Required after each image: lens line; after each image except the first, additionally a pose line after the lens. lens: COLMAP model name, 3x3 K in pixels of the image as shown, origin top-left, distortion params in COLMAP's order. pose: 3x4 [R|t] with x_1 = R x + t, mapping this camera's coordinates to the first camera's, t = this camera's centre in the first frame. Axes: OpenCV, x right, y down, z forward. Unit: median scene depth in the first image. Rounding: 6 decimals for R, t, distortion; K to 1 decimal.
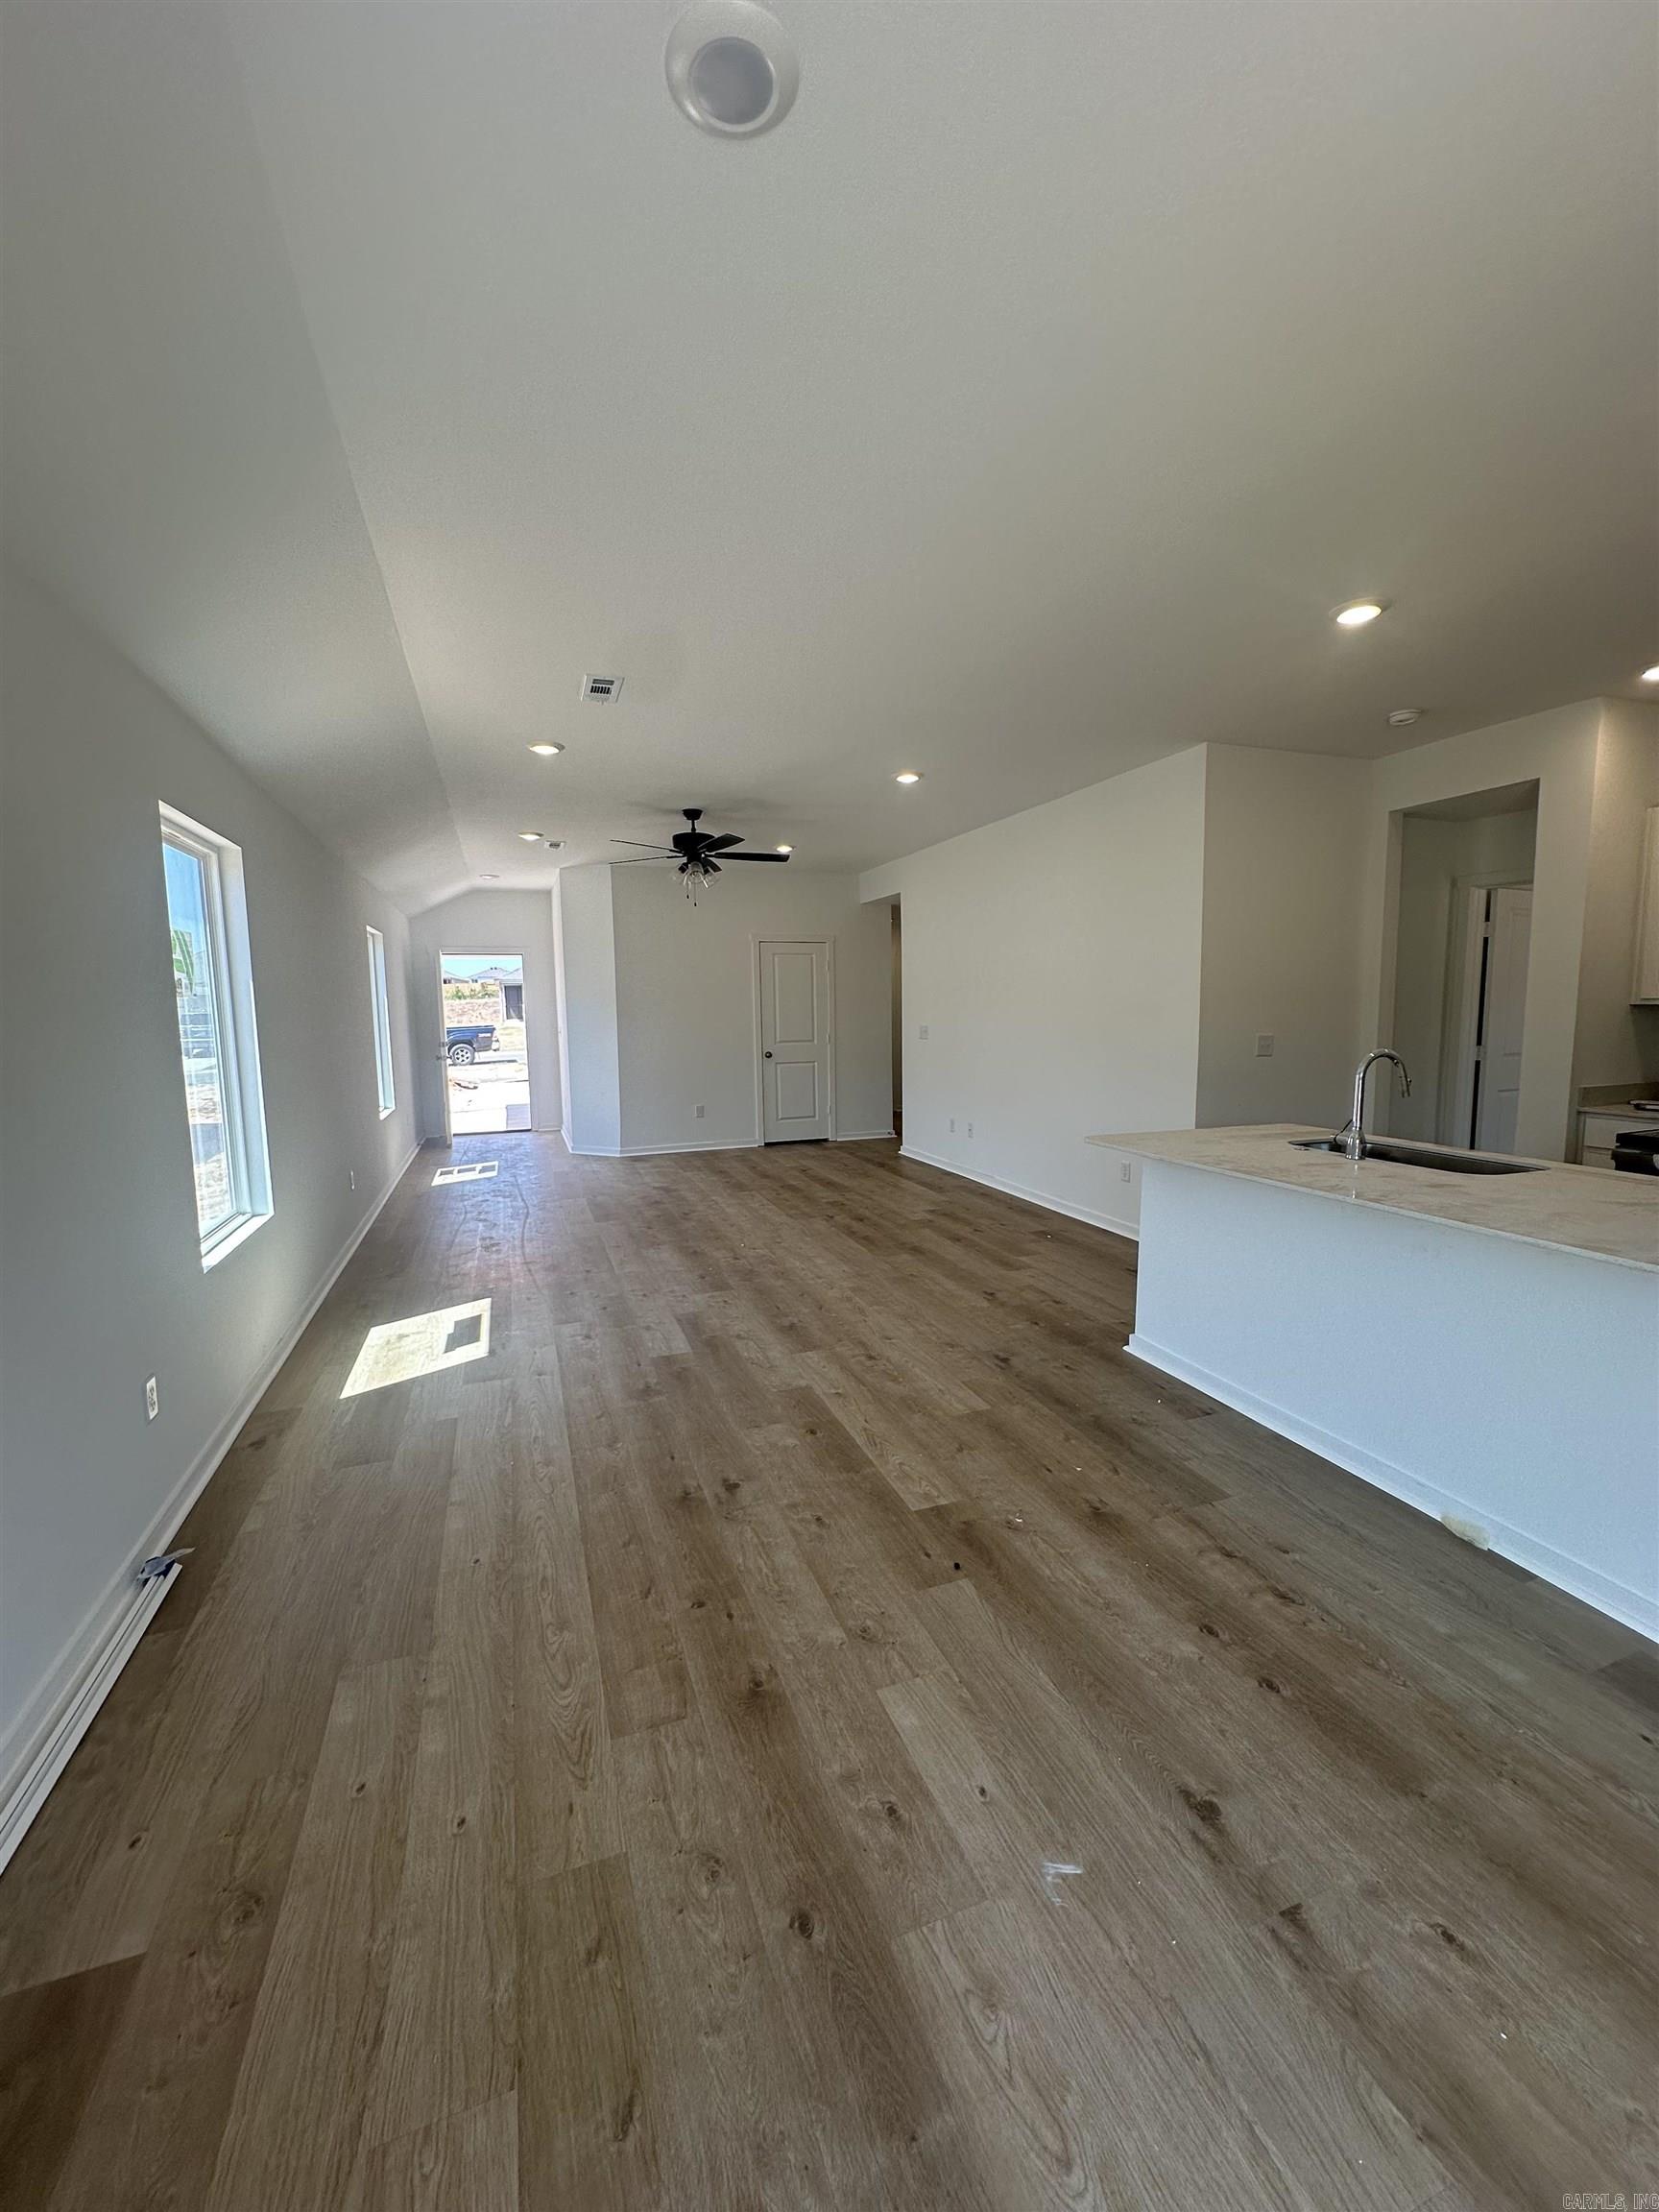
lens RADIAL K [[894.0, 0, 840.0], [0, 894.0, 1095.9], [0, 0, 1]] dist [-0.002013, 0.000047]
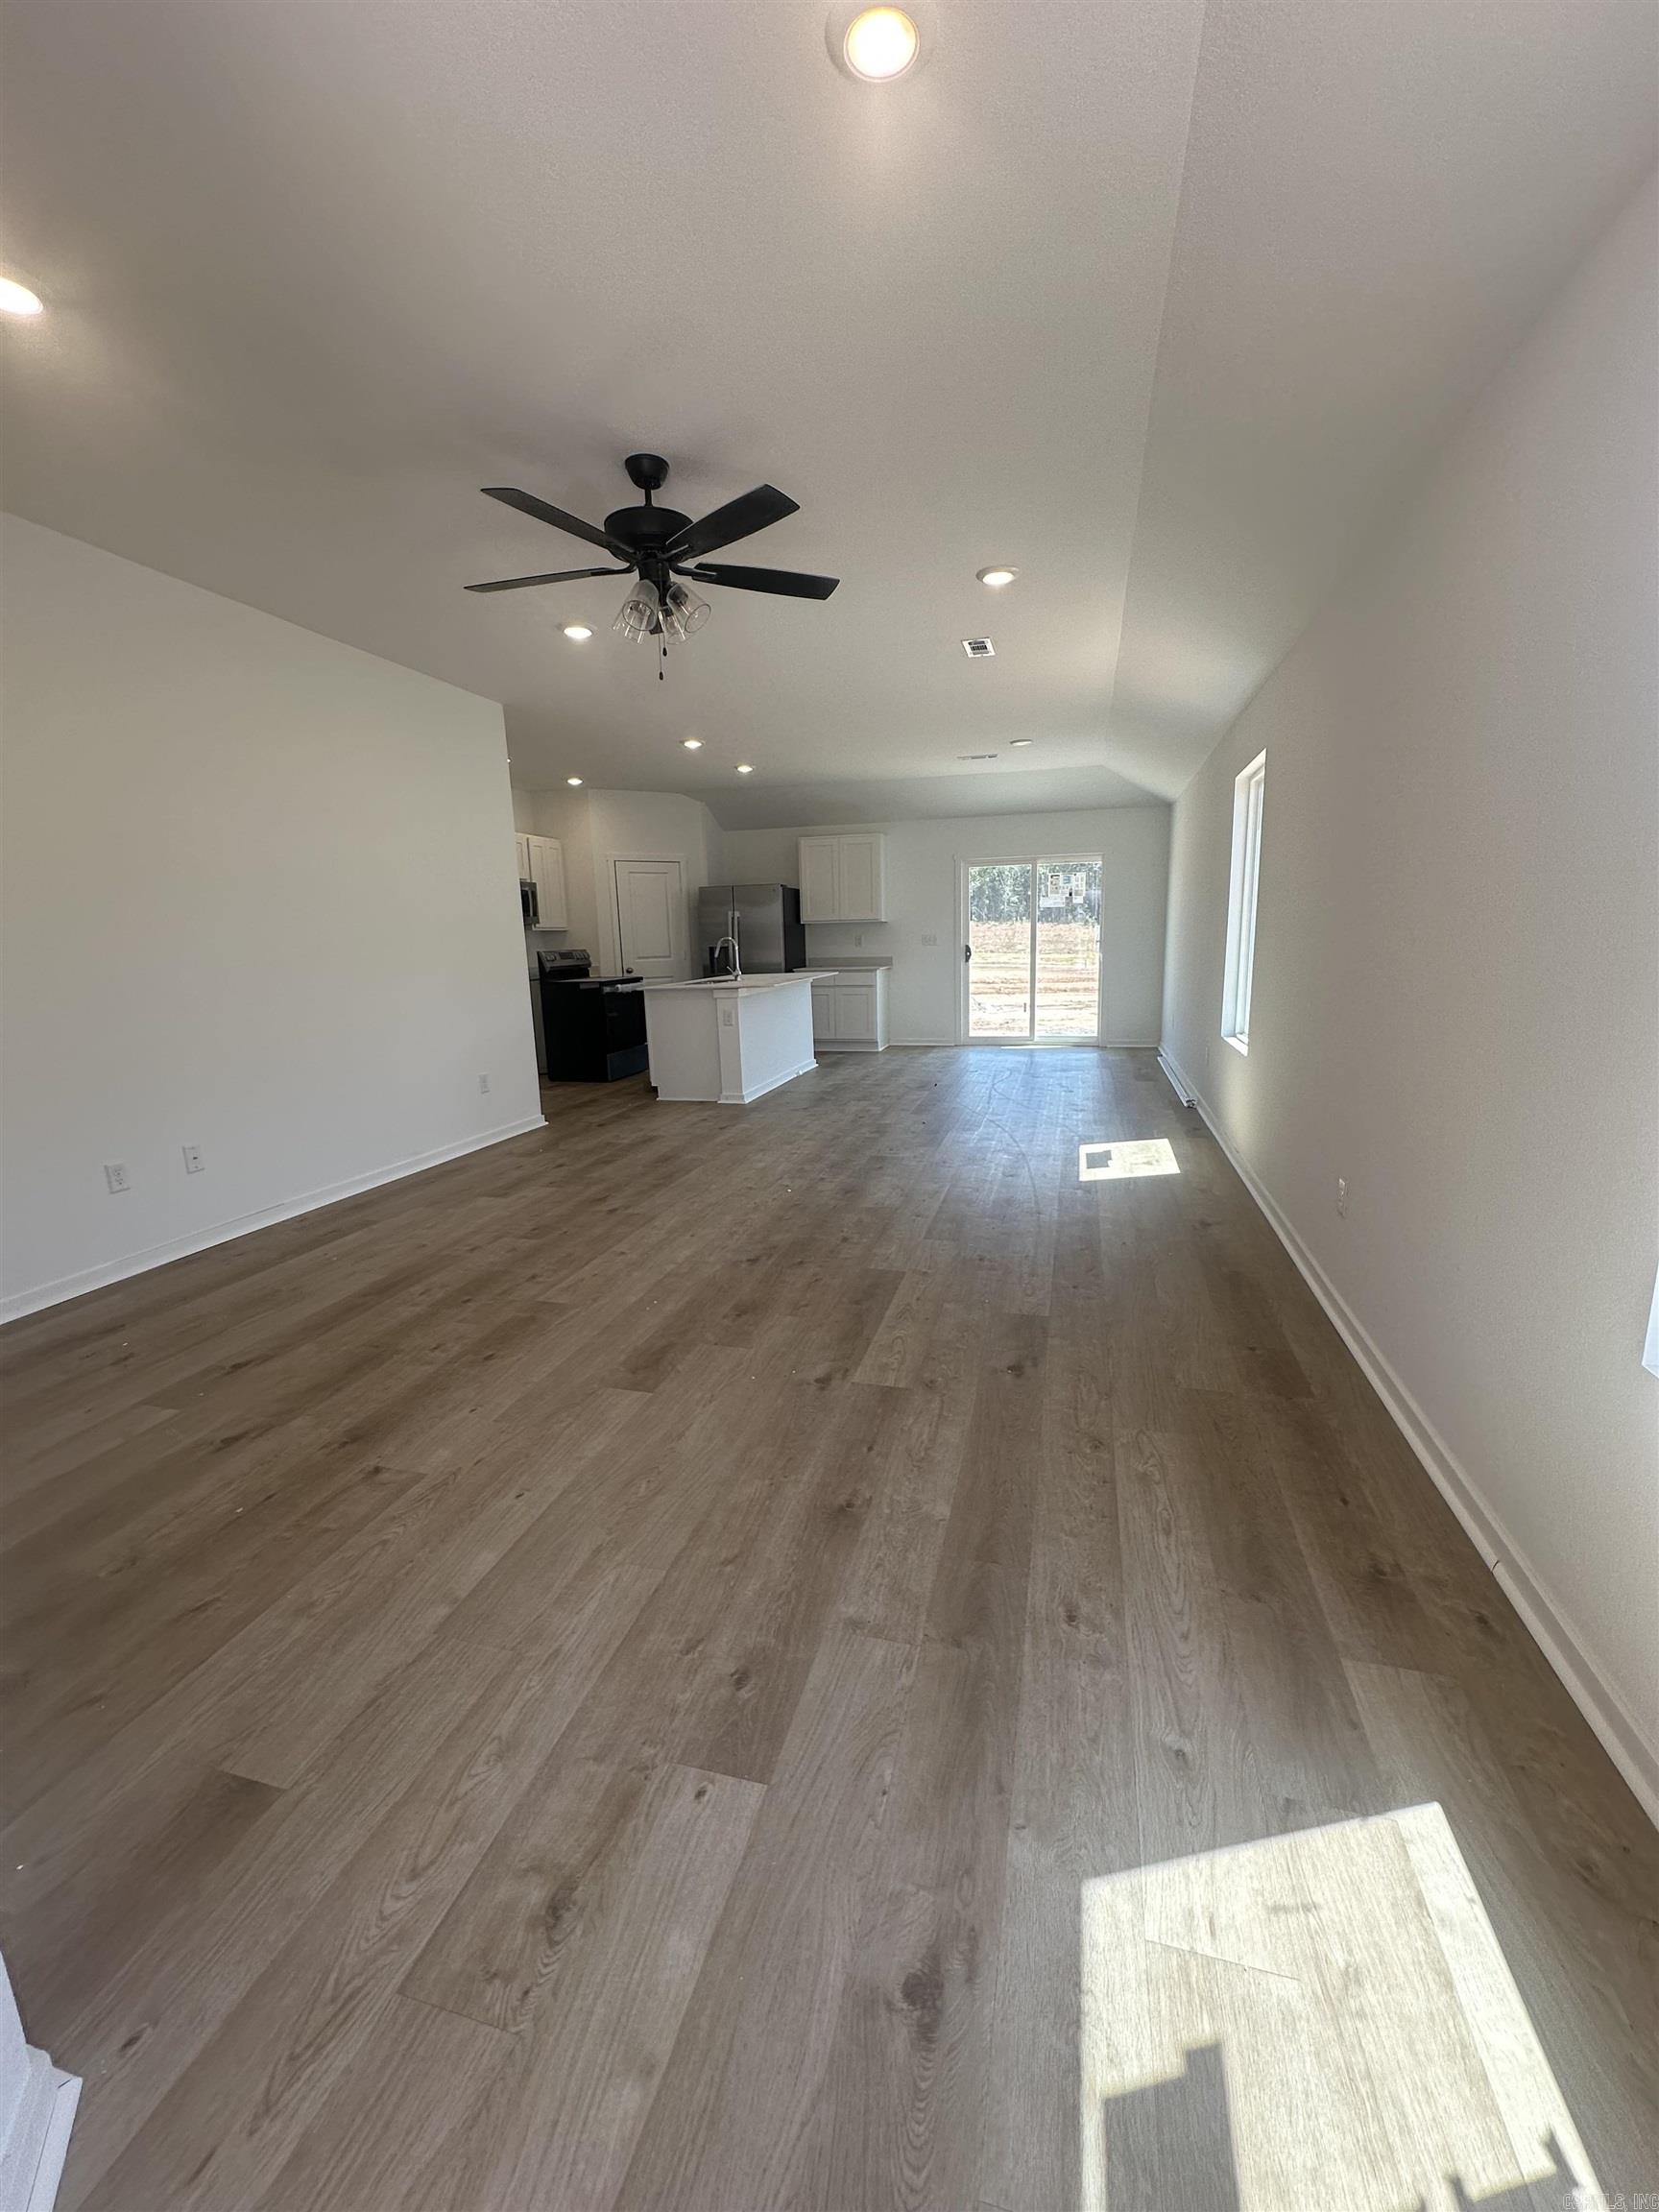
lens RADIAL K [[894.0, 0, 822.4], [0, 894.0, 1117.4], [0, 0, 1]] dist [-0.002013, 0.000047]
pose [[-0.803562, -0.091287, 0.588179, -0.646242], [0.099186, 0.953817, 0.283541, -0.139896], [-0.586899, 0.286182, -0.757397, 1.659183]]
